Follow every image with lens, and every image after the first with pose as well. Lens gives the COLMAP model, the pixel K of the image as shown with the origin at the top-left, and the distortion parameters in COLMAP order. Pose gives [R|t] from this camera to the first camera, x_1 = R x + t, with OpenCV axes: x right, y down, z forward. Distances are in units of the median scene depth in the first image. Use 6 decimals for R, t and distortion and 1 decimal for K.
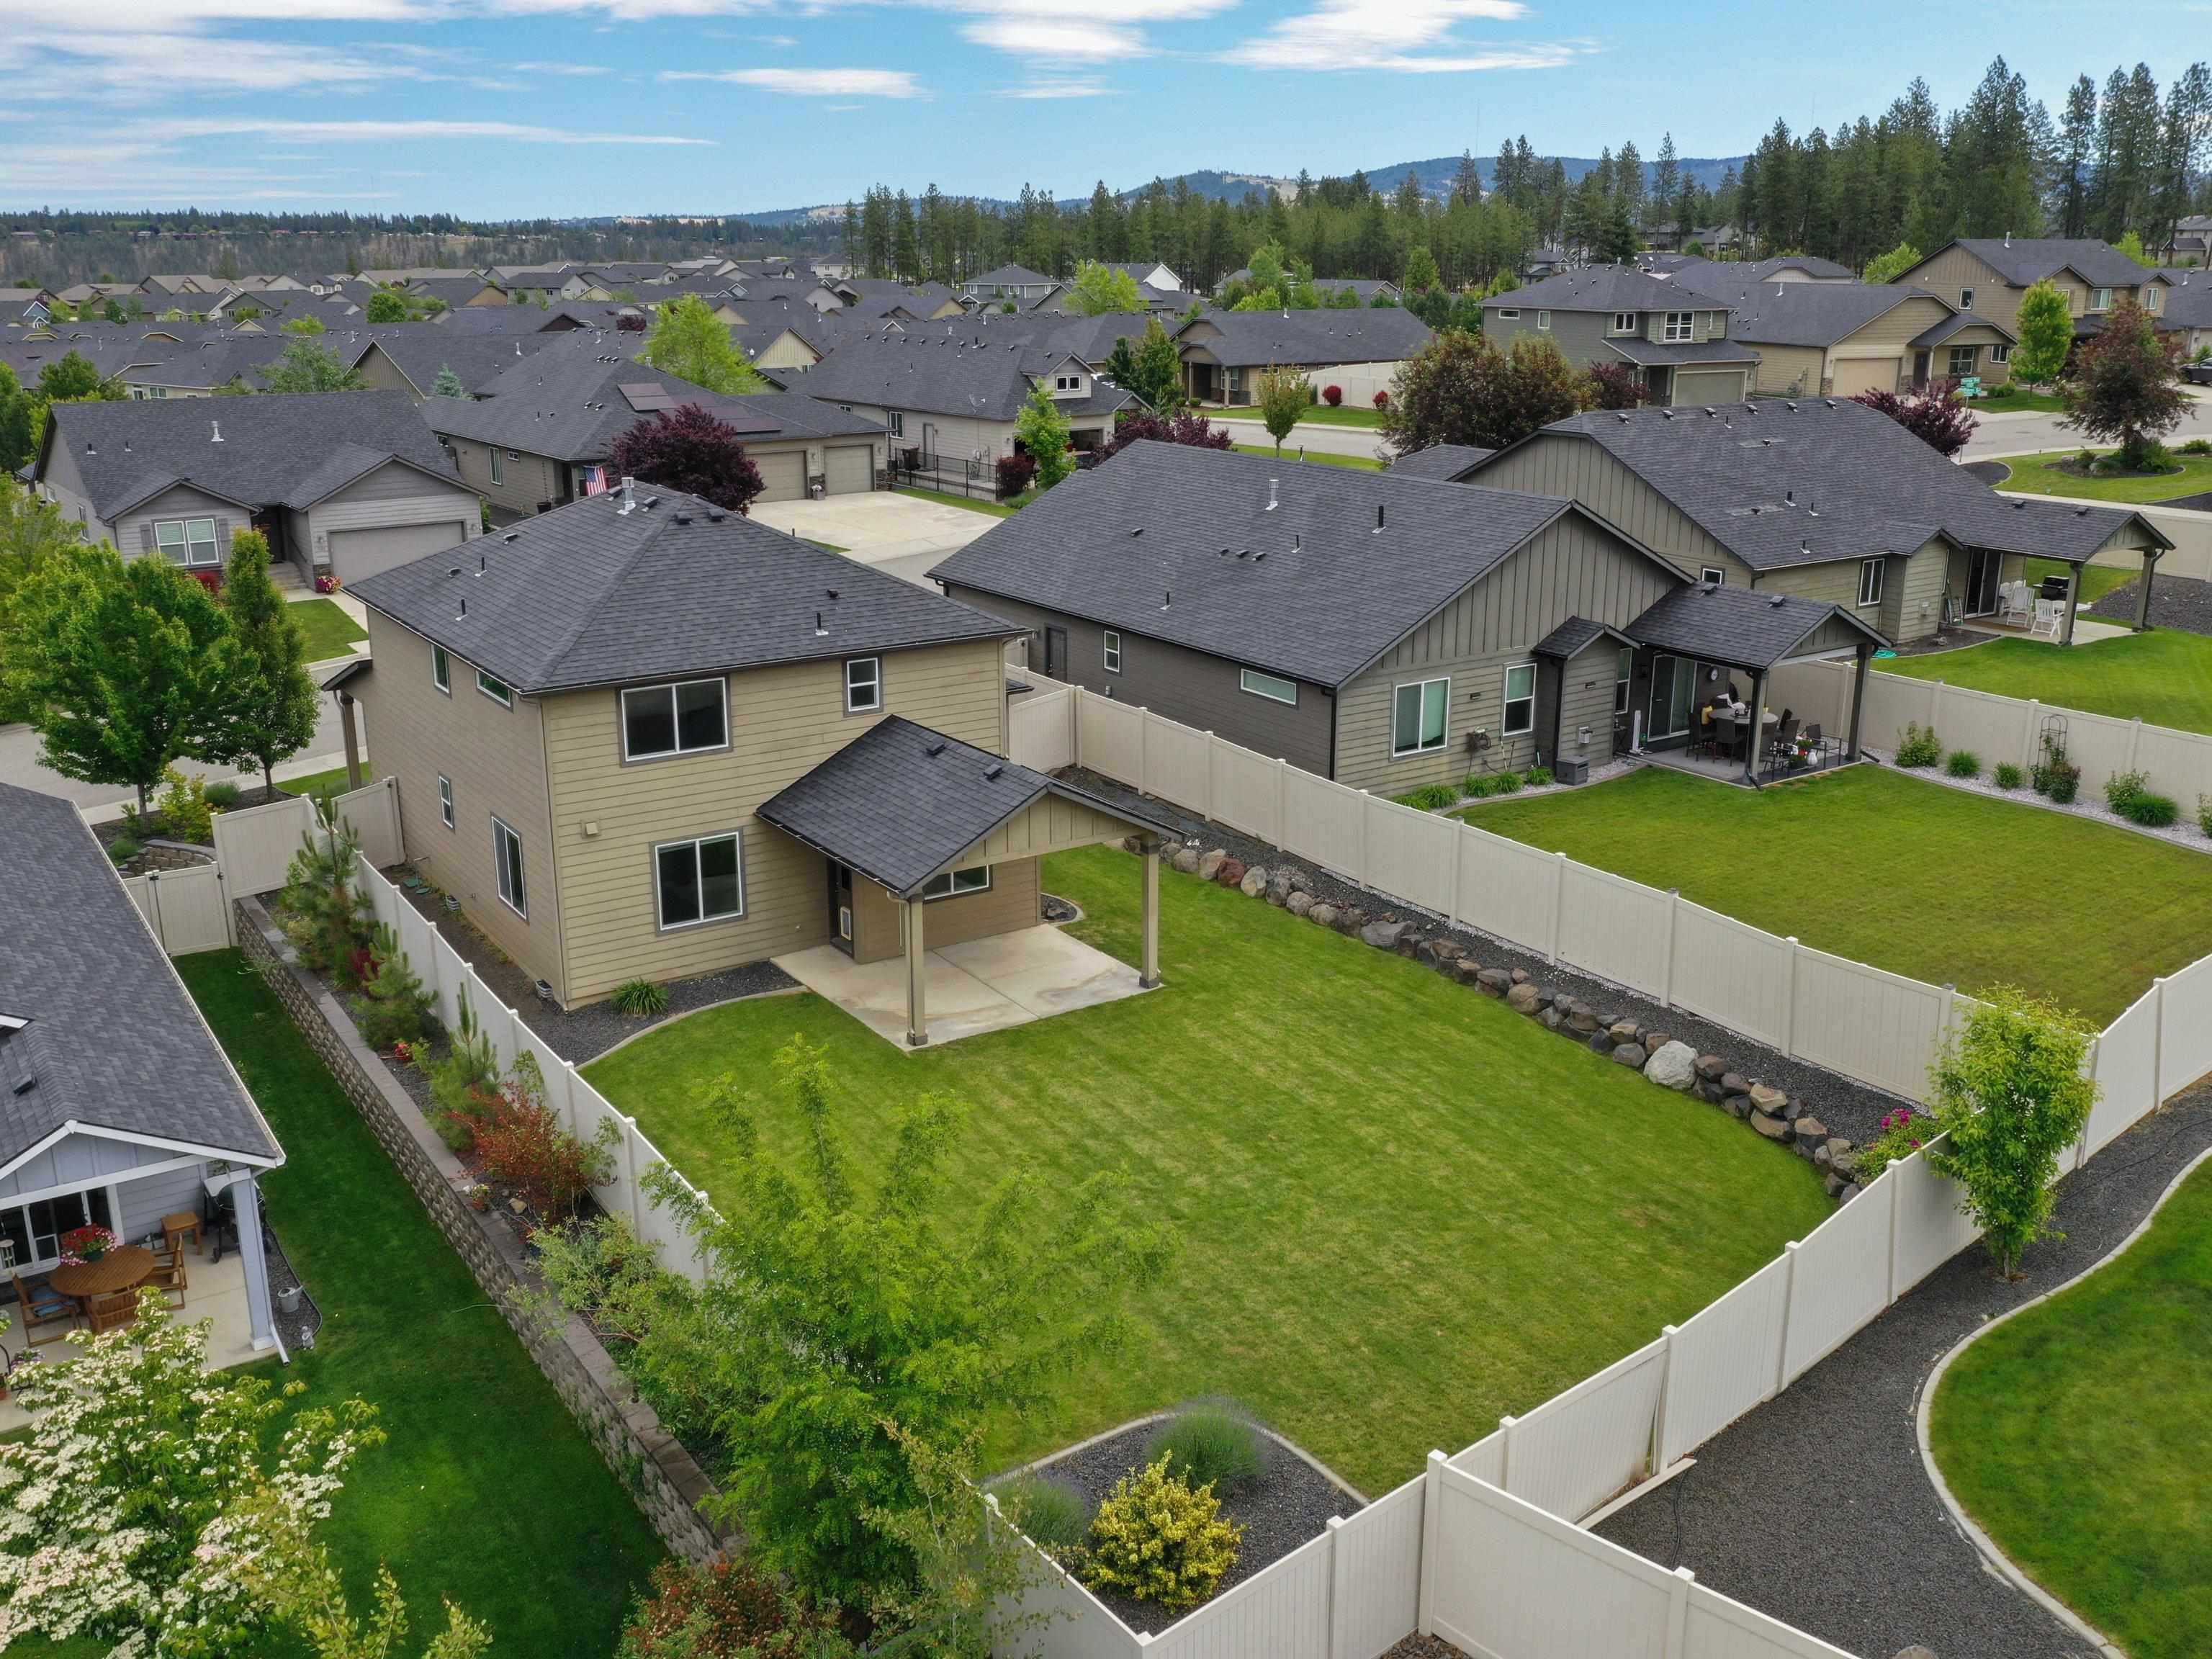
lens RADIAL K [[1940.4, 0, 1100.0], [0, 1940.4, 816.2], [0, 0, 1]] dist [-0.017071, 0.013040]
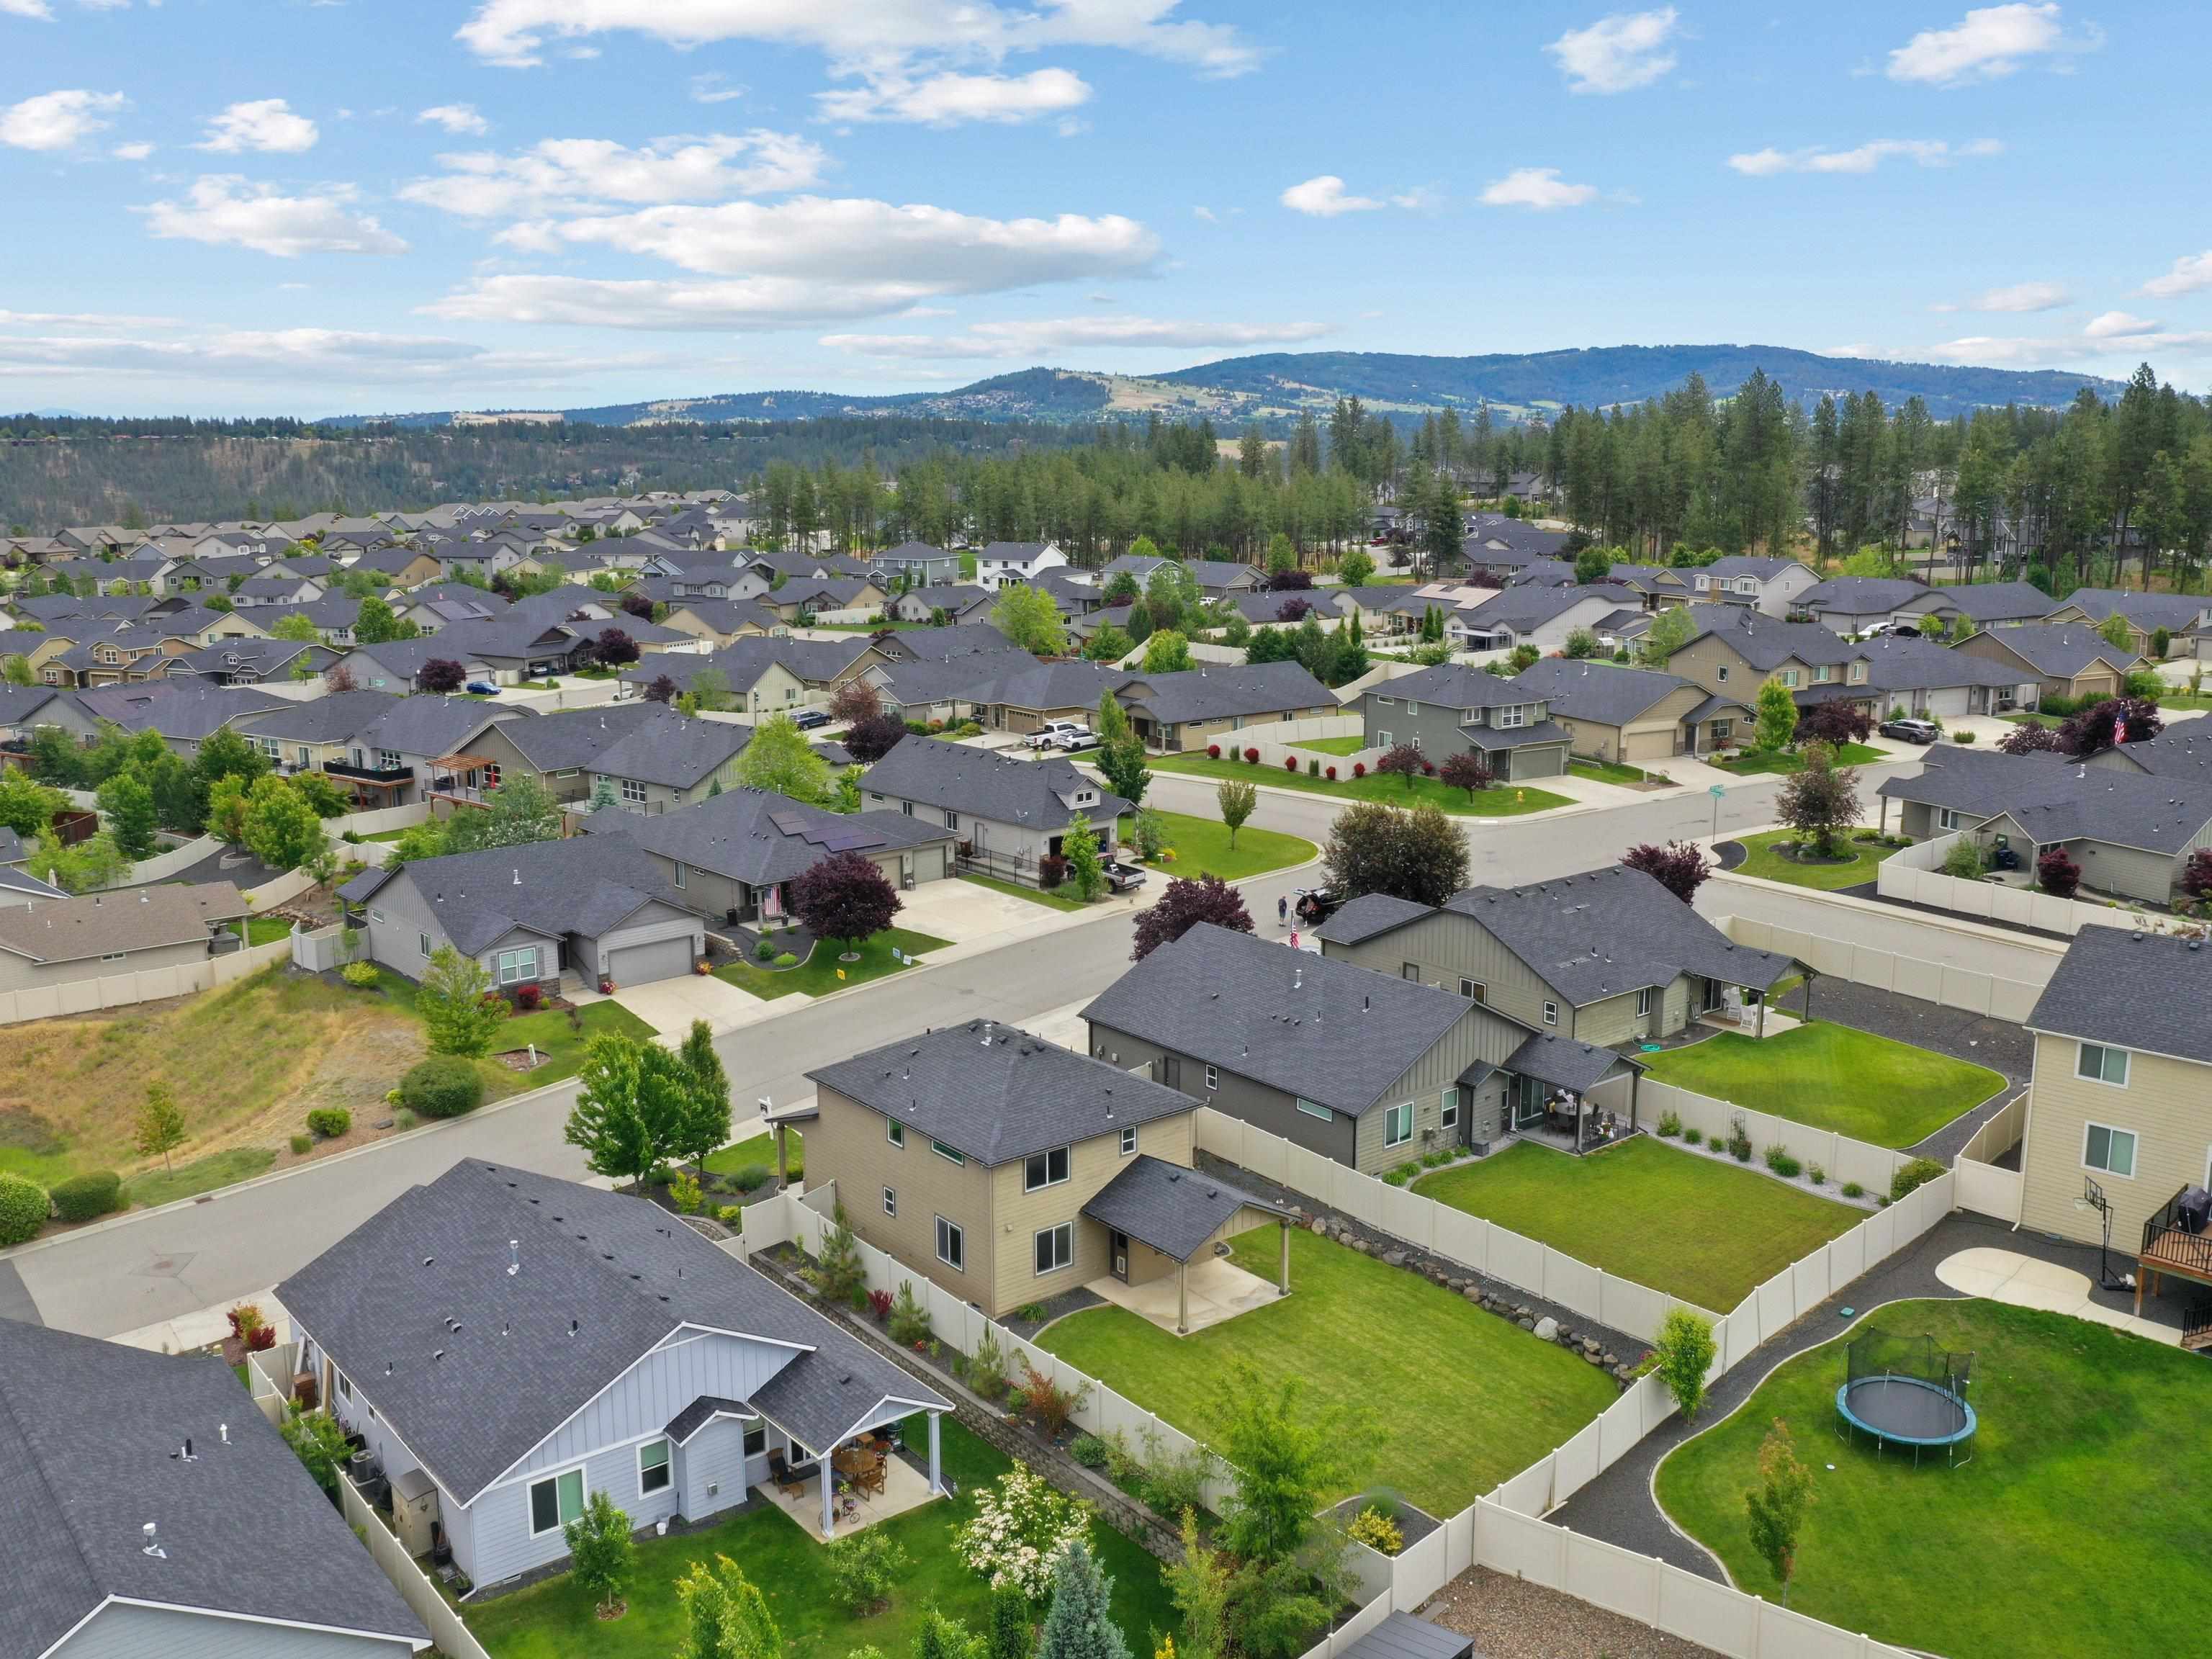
lens RADIAL K [[1940.4, 0, 1100.0], [0, 1940.4, 816.2], [0, 0, 1]] dist [-0.017071, 0.013040]
pose [[0.996498, -0.019858, 0.081228, -0.263643], [0.027169, 0.995579, -0.089909, -0.189545], [-0.079084, 0.091801, 0.992632, -0.834039]]
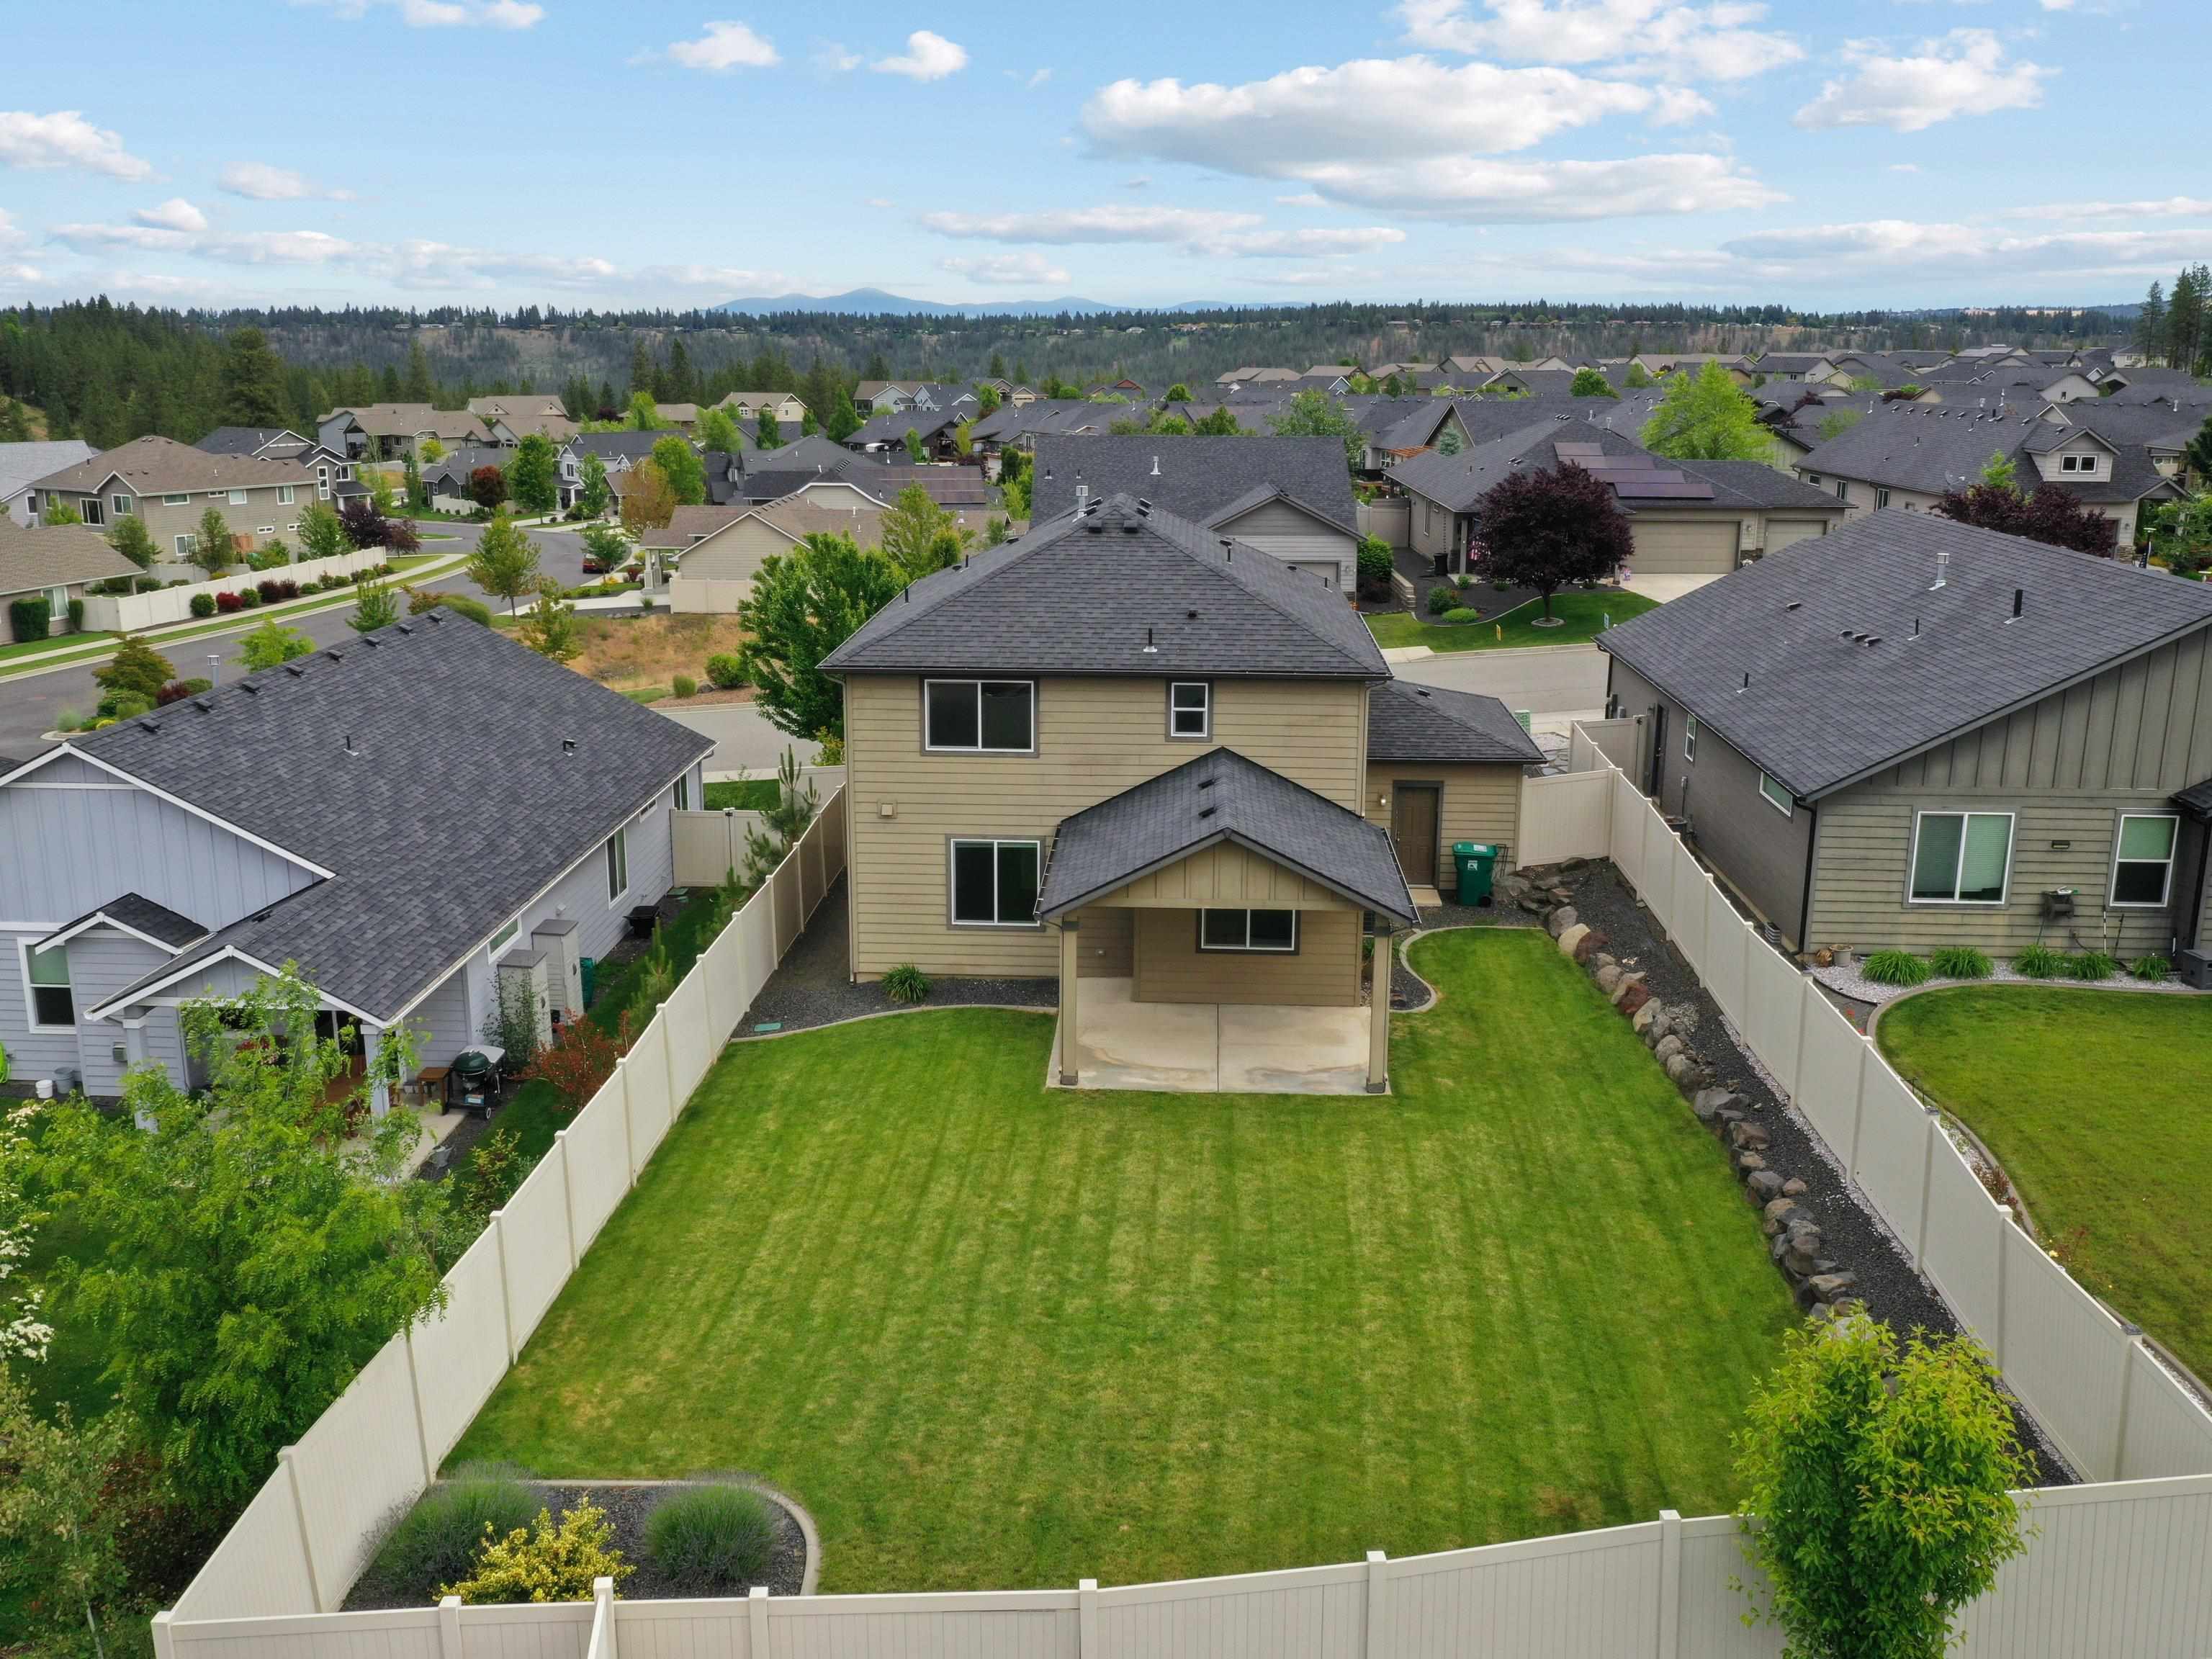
lens RADIAL K [[1940.4, 0, 1100.0], [0, 1940.4, 816.2], [0, 0, 1]] dist [-0.017071, 0.013040]
pose [[0.799534, 0.147874, -0.582133, 0.347016], [-0.173418, 0.984776, 0.011971, -0.018107], [0.575041, 0.091381, 0.813005, 0.186876]]
